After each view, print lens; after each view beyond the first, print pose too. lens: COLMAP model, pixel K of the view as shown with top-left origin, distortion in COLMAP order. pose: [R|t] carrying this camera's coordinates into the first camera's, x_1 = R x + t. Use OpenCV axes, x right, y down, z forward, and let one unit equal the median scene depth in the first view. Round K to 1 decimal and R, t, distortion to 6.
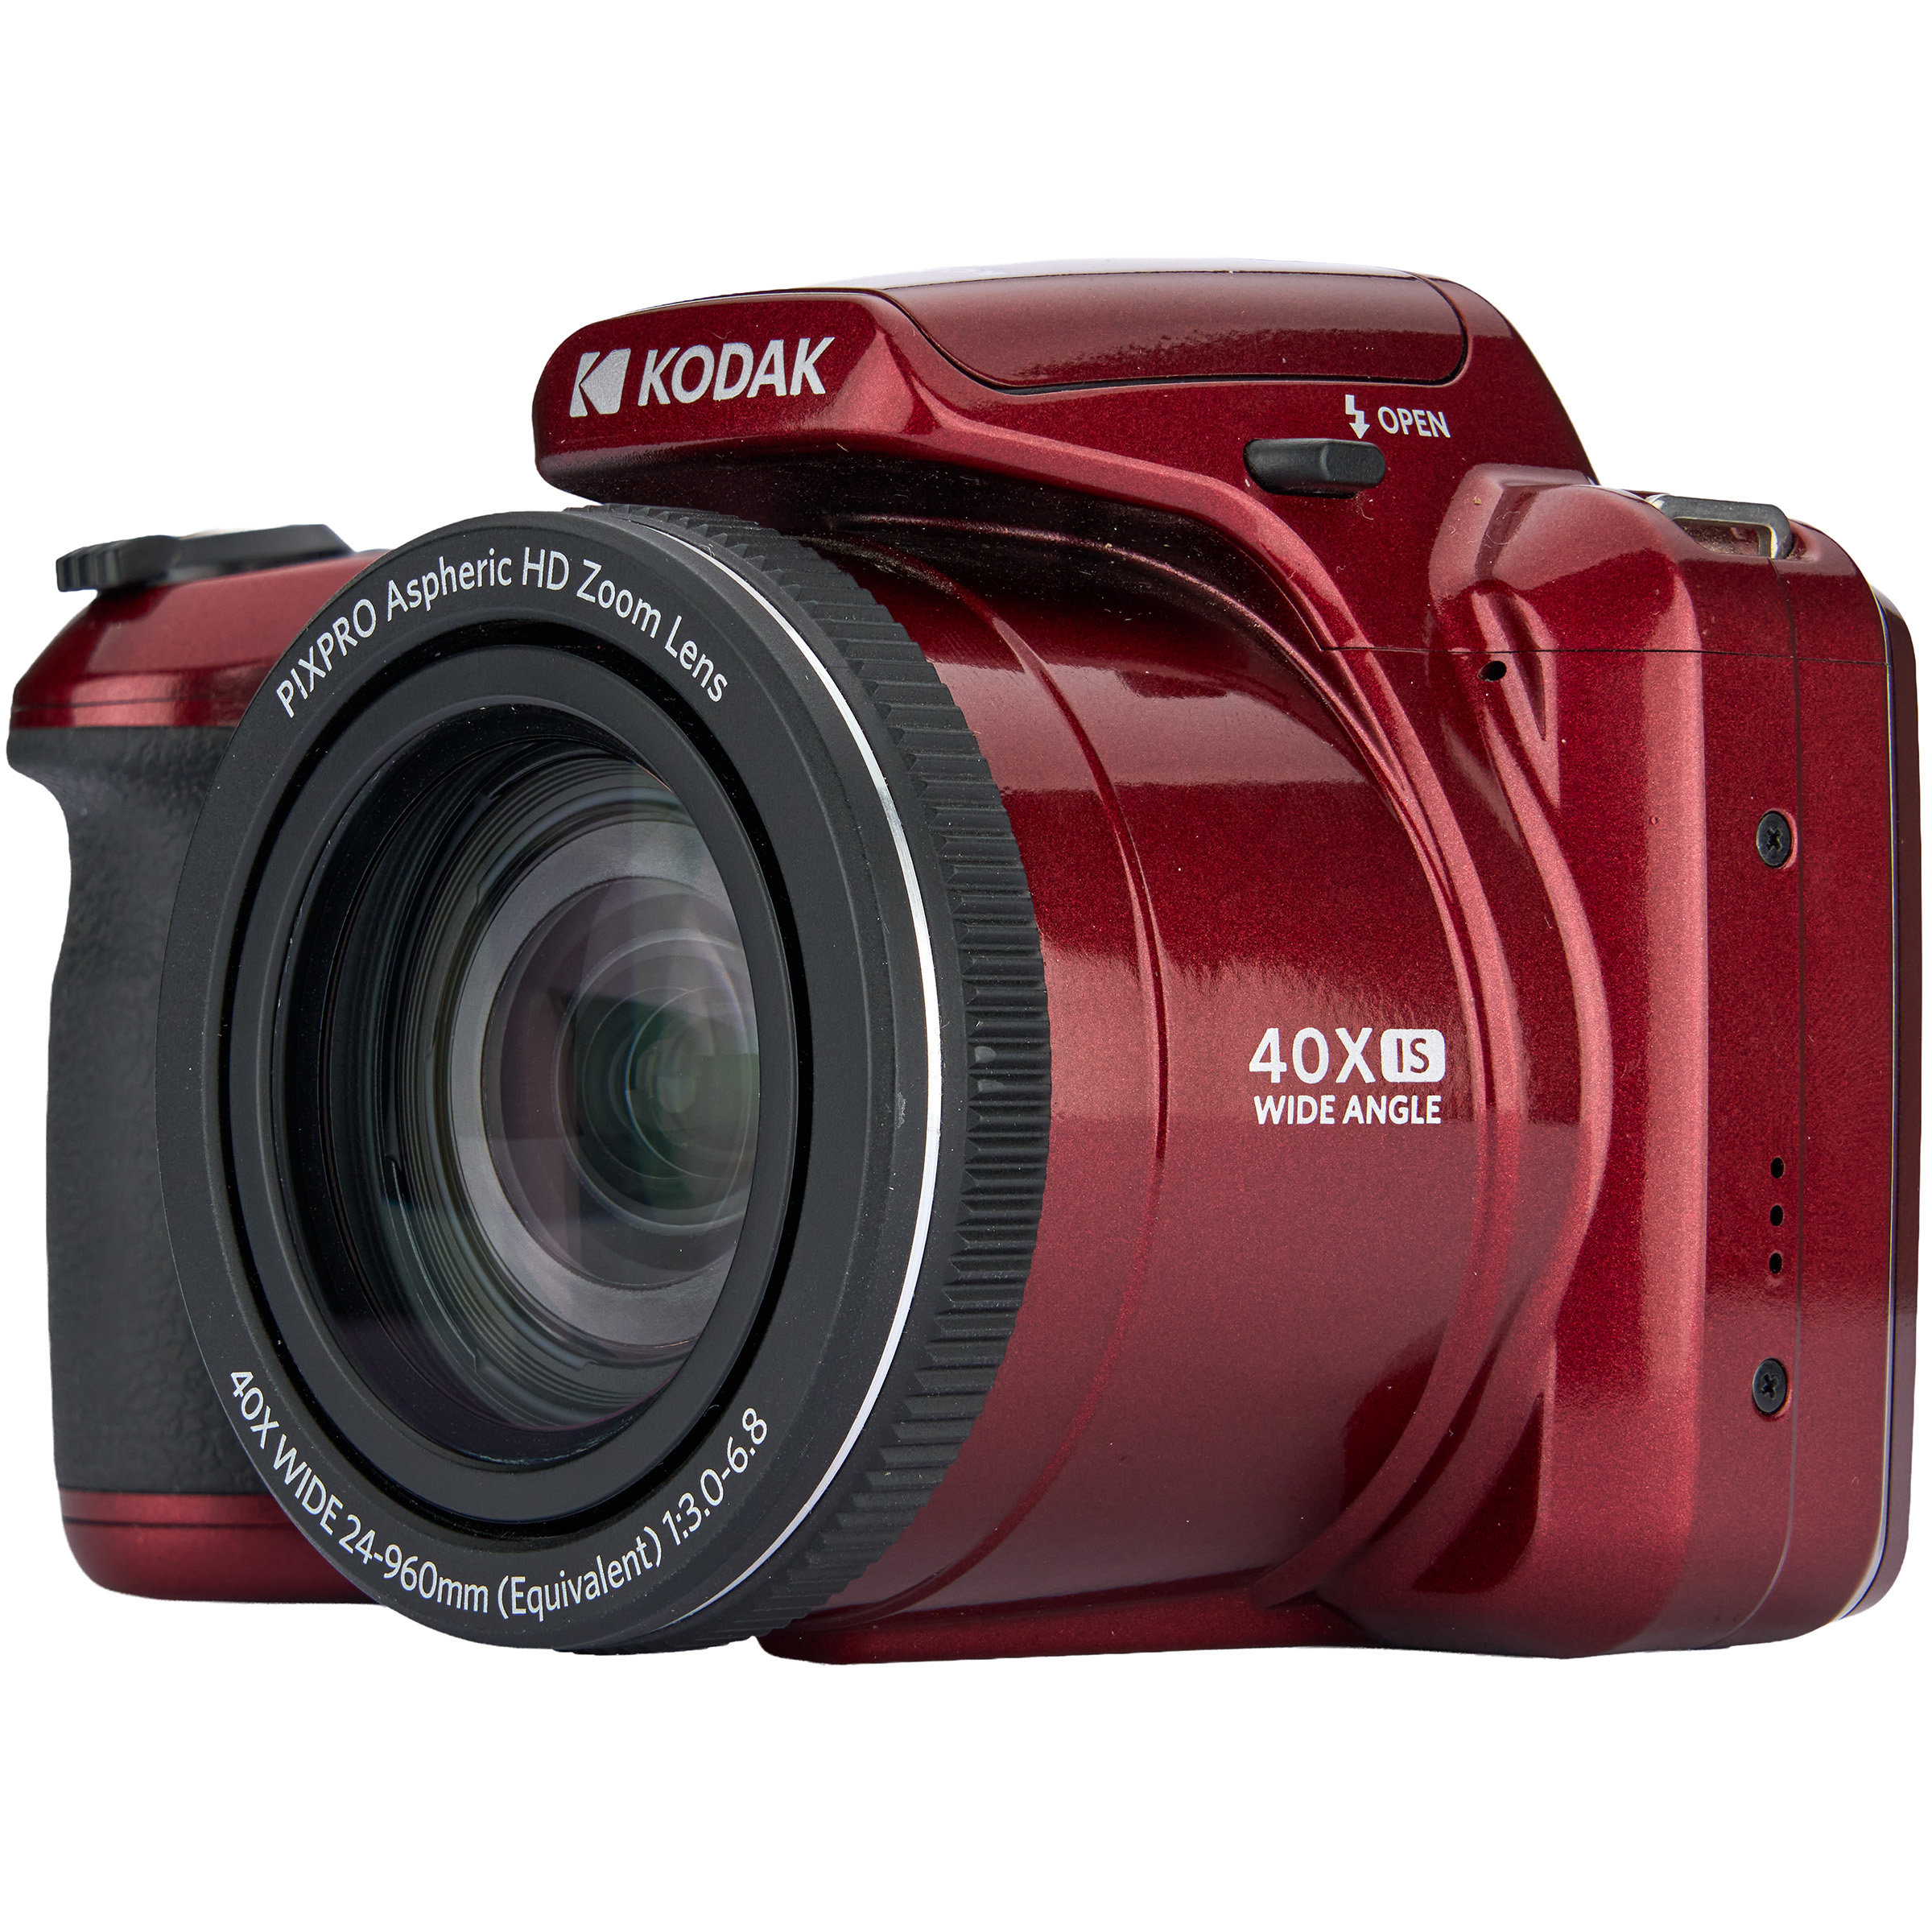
lens RADIAL K [[6983.7, 0, 967.9], [0, 6983.7, 973.5], [0, 0, 1]] dist [0.077427, 0.000000]
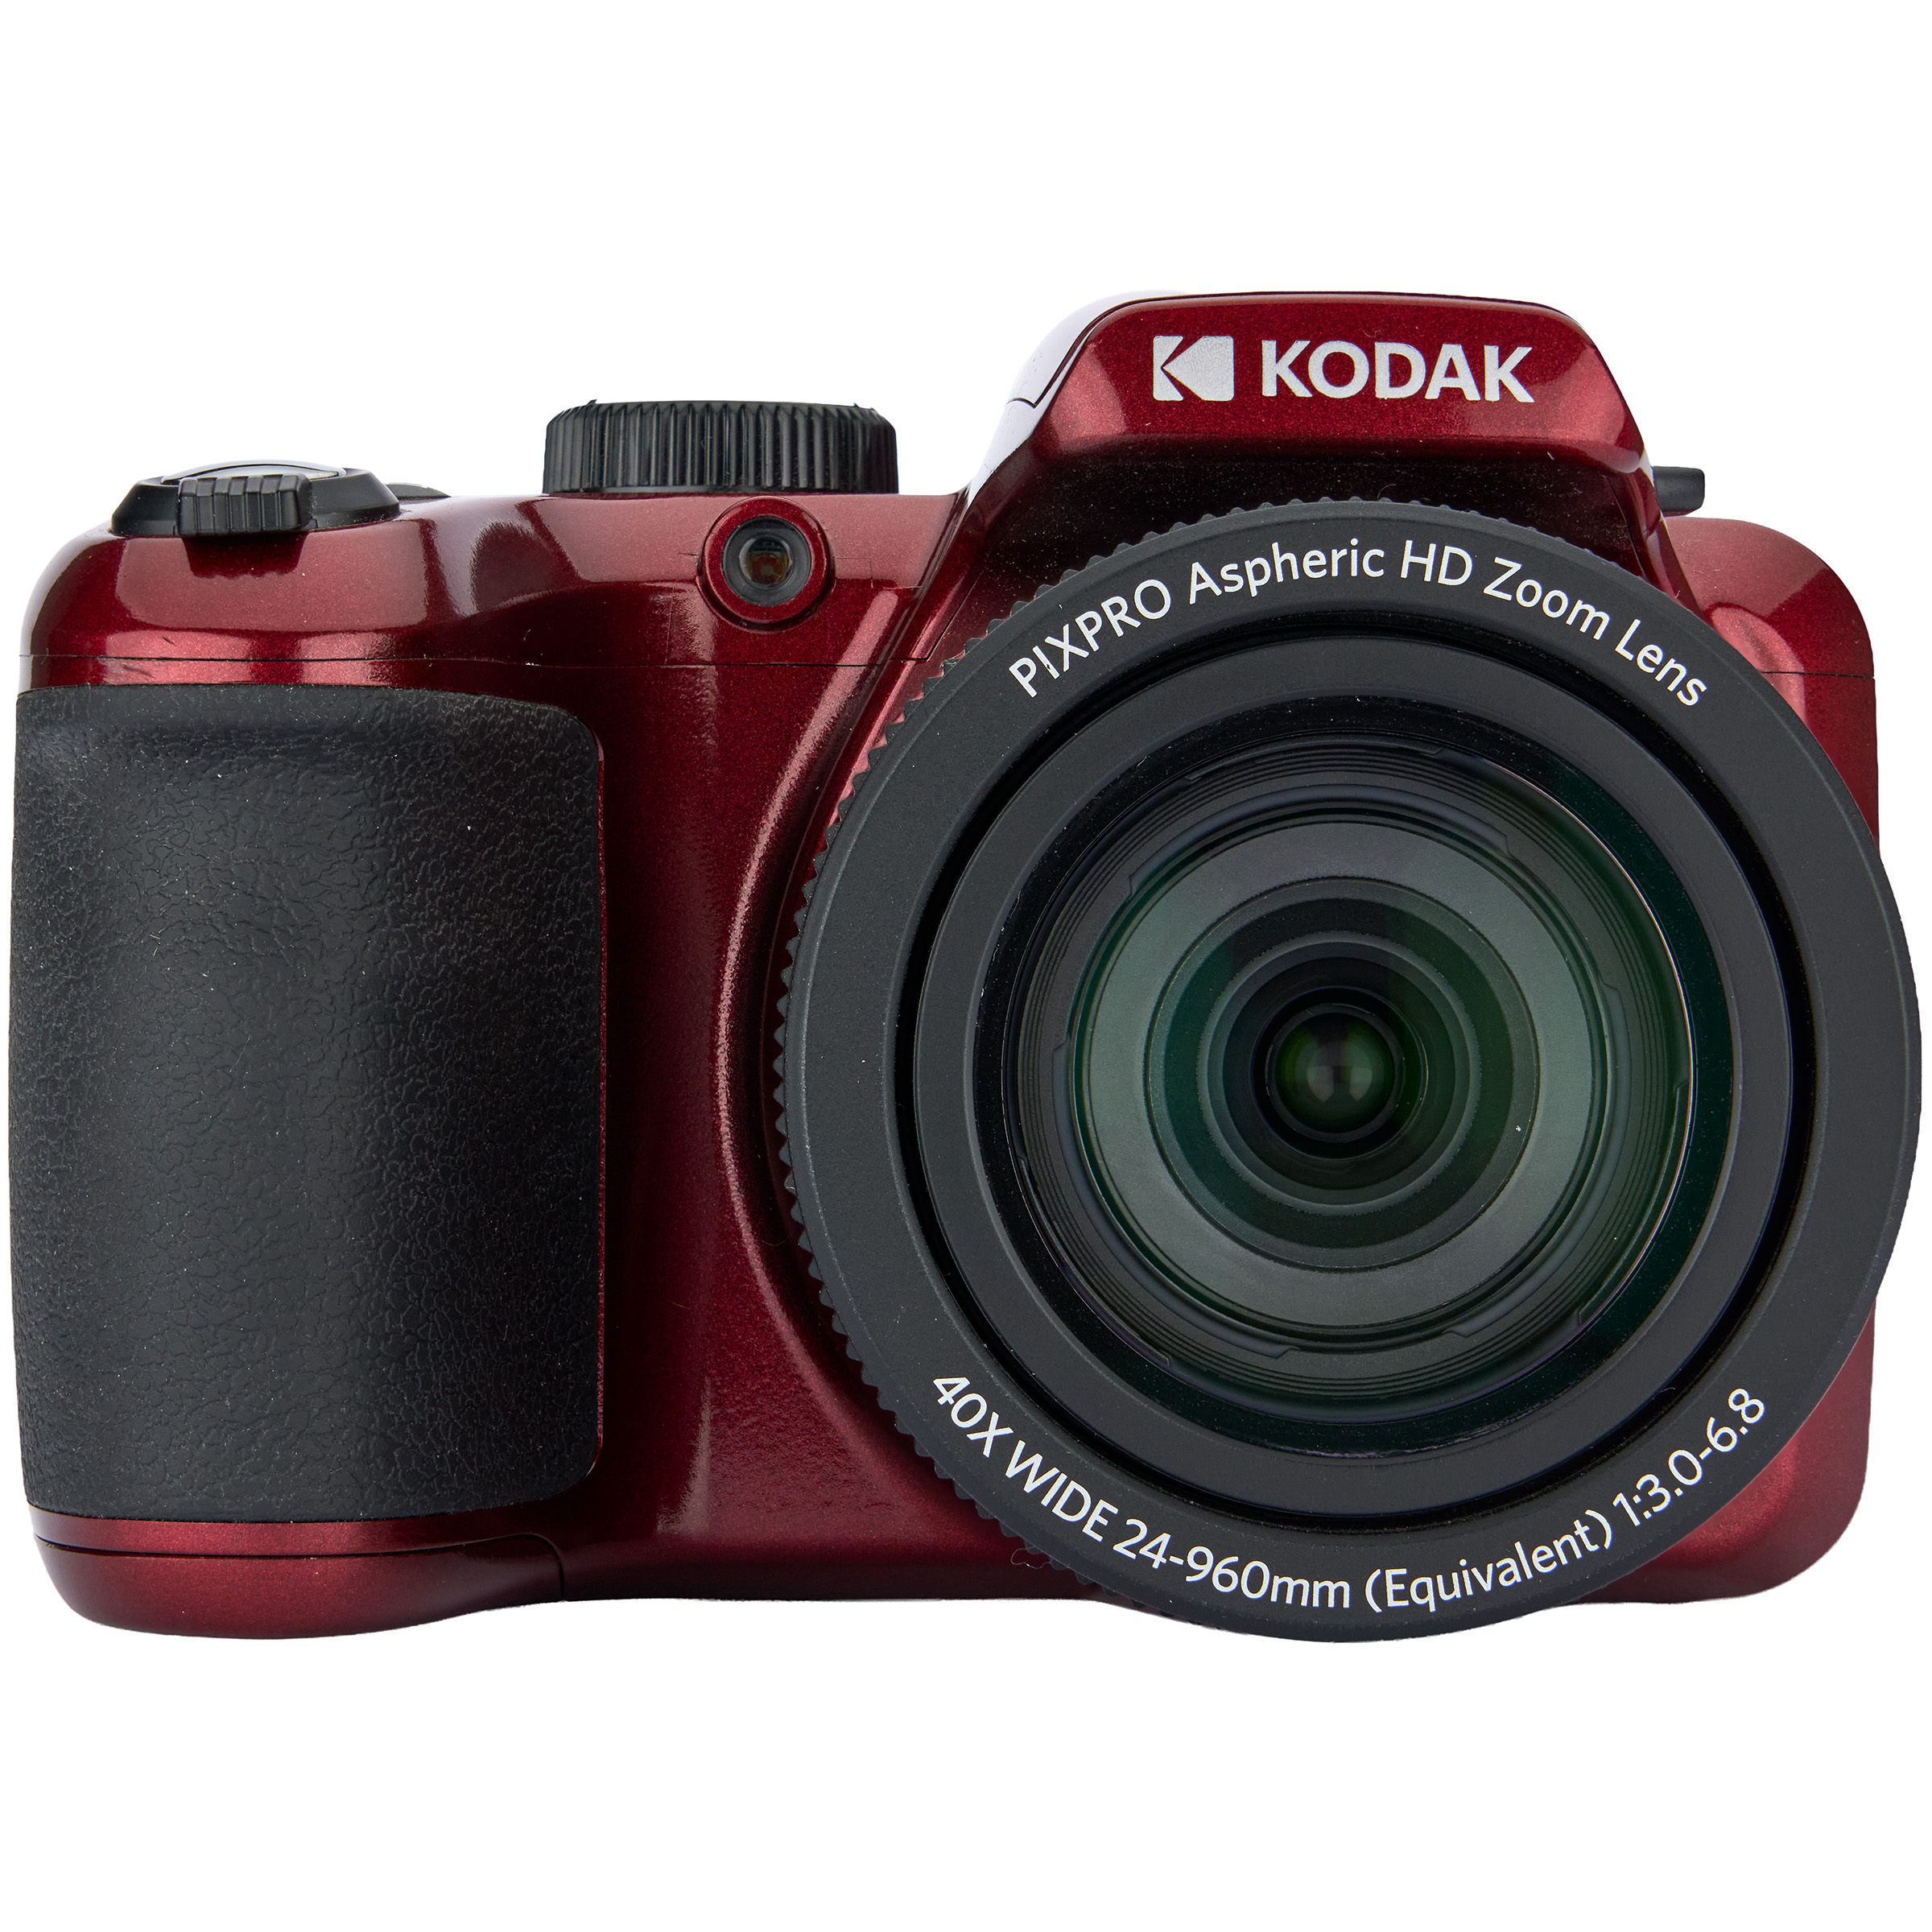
lens RADIAL K [[6983.7, 0, 955.6], [0, 6983.7, 983.7], [0, 0, 1]] dist [0.077427, 0.000000]
pose [[0.674081, 0.002862, 0.738652, -0.832786], [-0.009063, 0.999949, 0.004396, -0.001285], [-0.738602, -0.009658, 0.674072, 0.367245]]
